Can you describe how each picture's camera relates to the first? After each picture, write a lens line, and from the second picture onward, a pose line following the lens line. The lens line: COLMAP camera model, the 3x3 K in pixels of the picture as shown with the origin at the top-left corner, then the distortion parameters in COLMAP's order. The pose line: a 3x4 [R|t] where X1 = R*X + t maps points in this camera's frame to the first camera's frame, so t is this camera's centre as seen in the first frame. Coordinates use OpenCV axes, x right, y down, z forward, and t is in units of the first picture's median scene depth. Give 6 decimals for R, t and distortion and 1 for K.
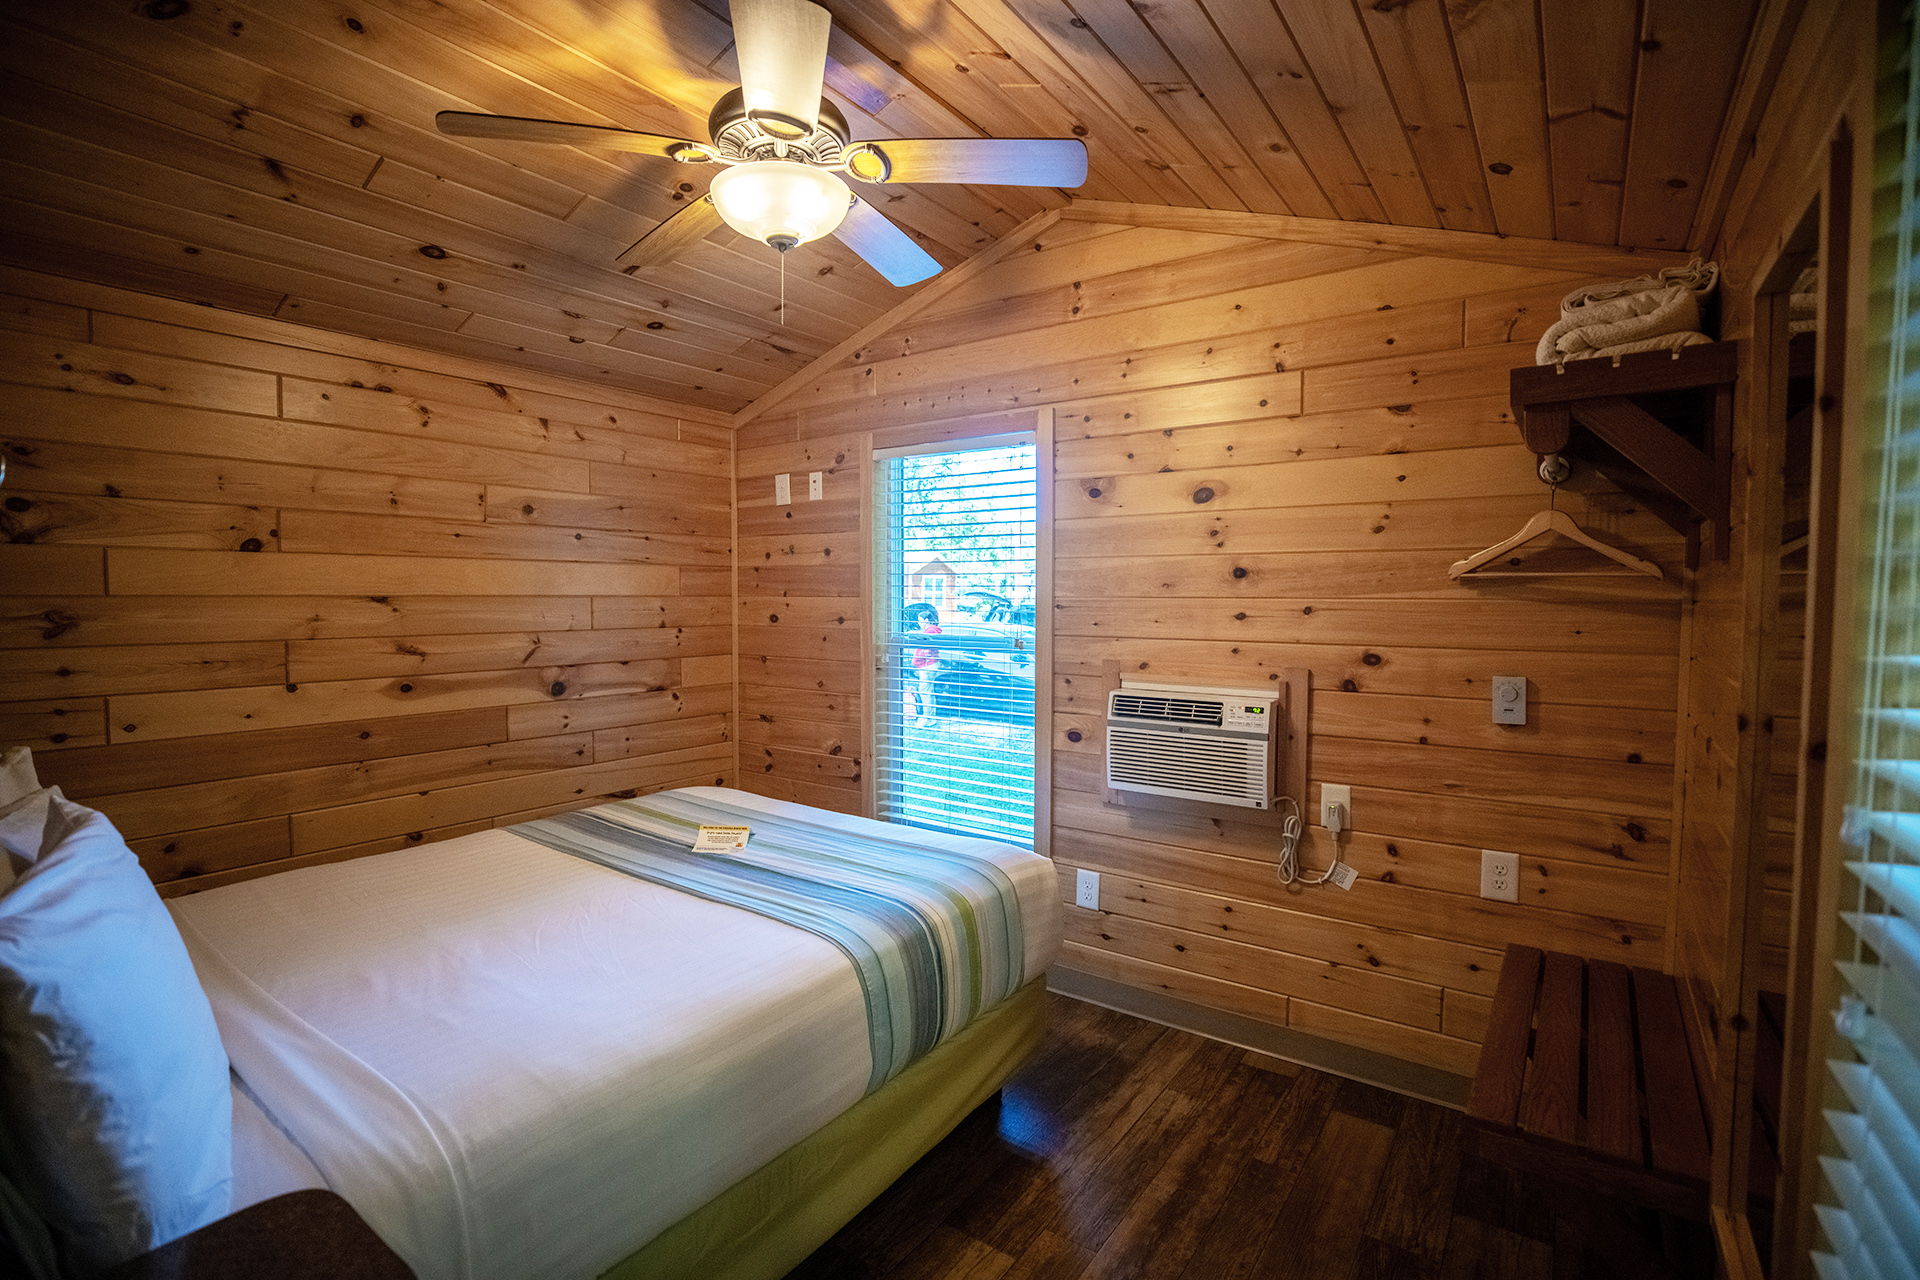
lens RADIAL K [[853.6, 0, 968.9], [0, 853.6, 642.2], [0, 0, 1]] dist [0.004659, 0.000548]
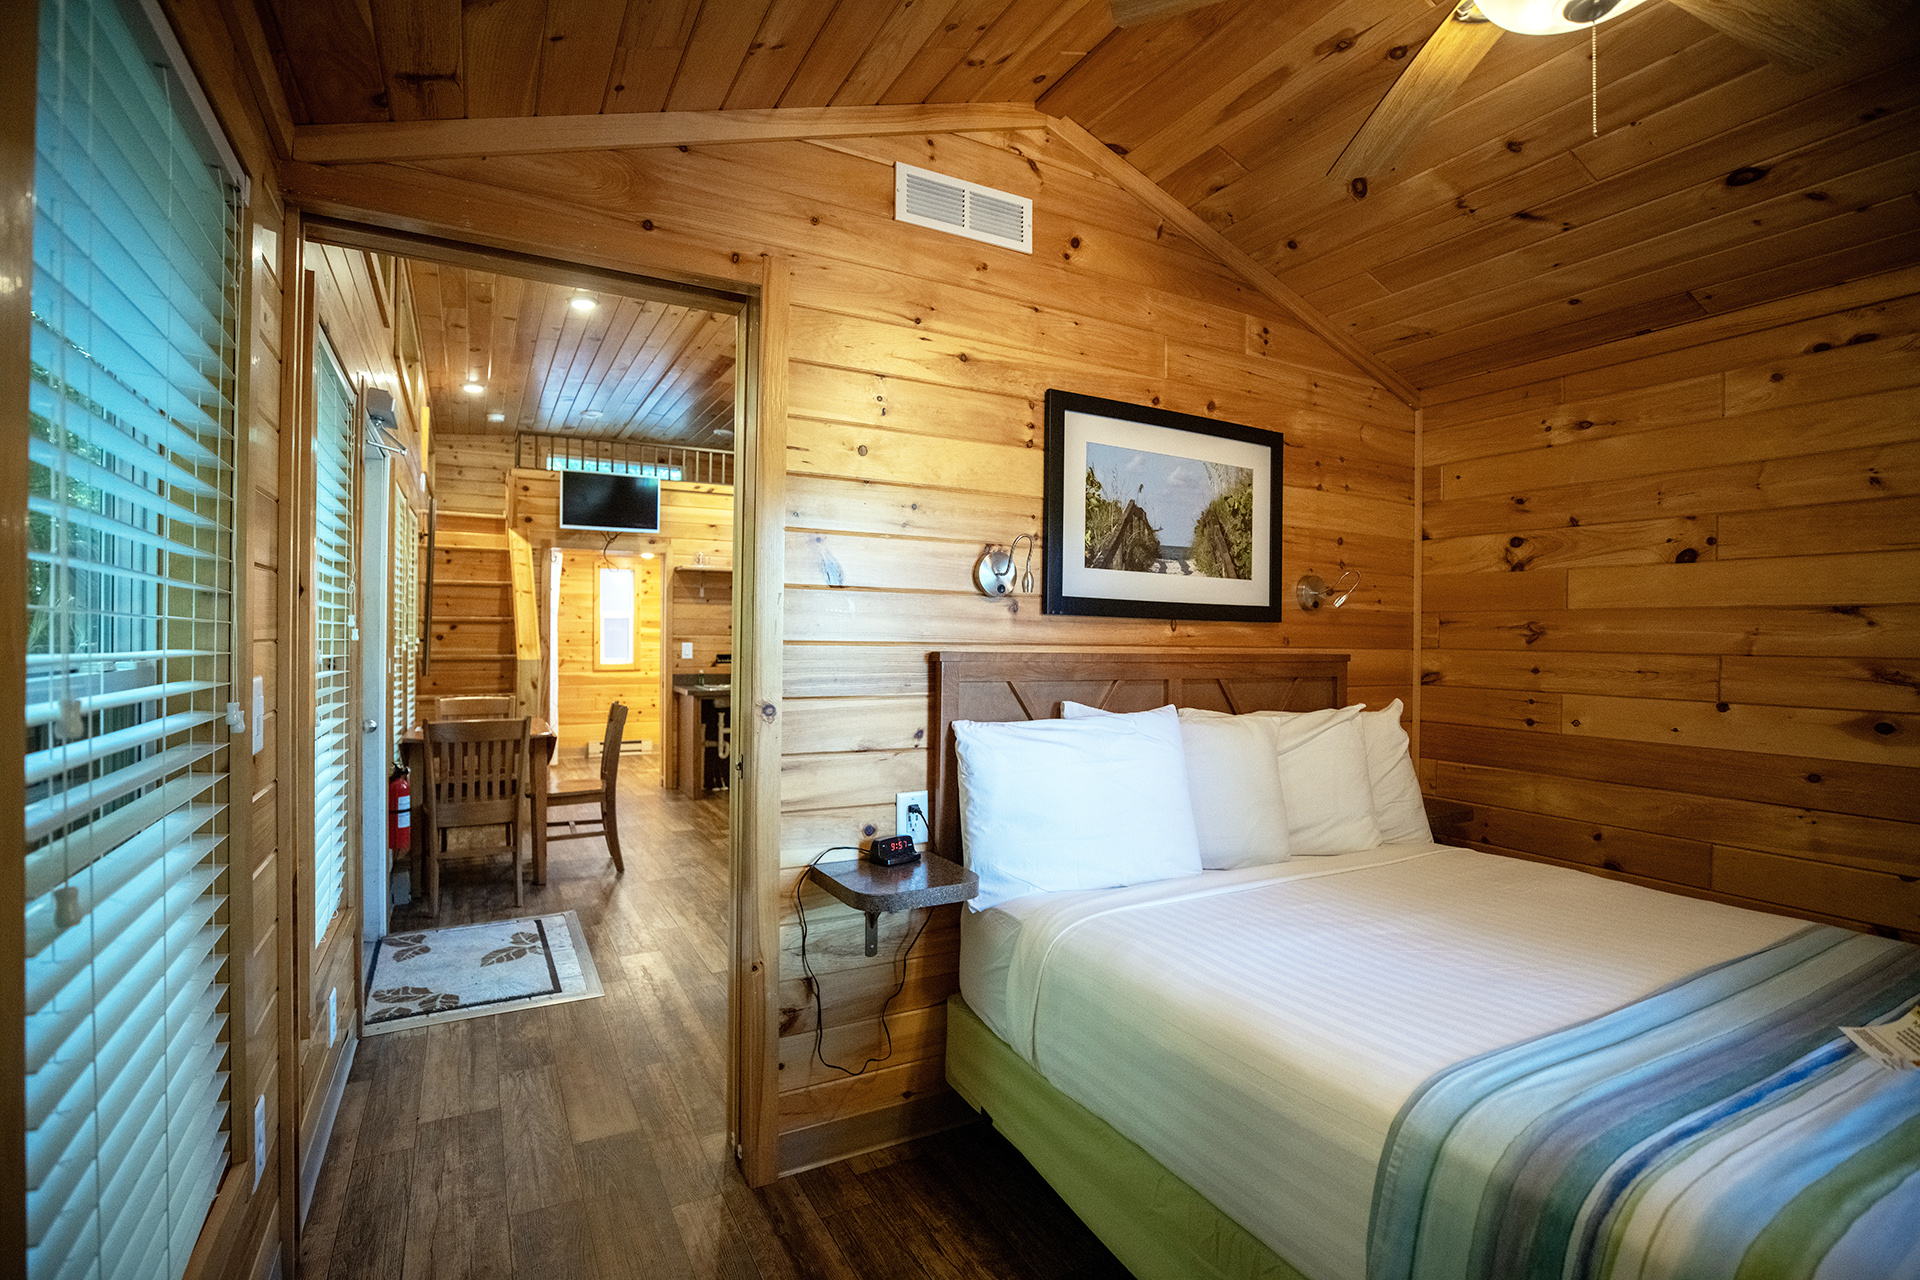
lens RADIAL K [[969.7, 0, 964.5], [0, 969.7, 639.2], [0, 0, 1]] dist [-0.000617, -0.000052]
pose [[-0.422891, -0.004091, -0.906171, 0.564012], [-0.059954, 0.997925, 0.023474, 0.005786], [0.904195, 0.064255, -0.422259, 0.801450]]
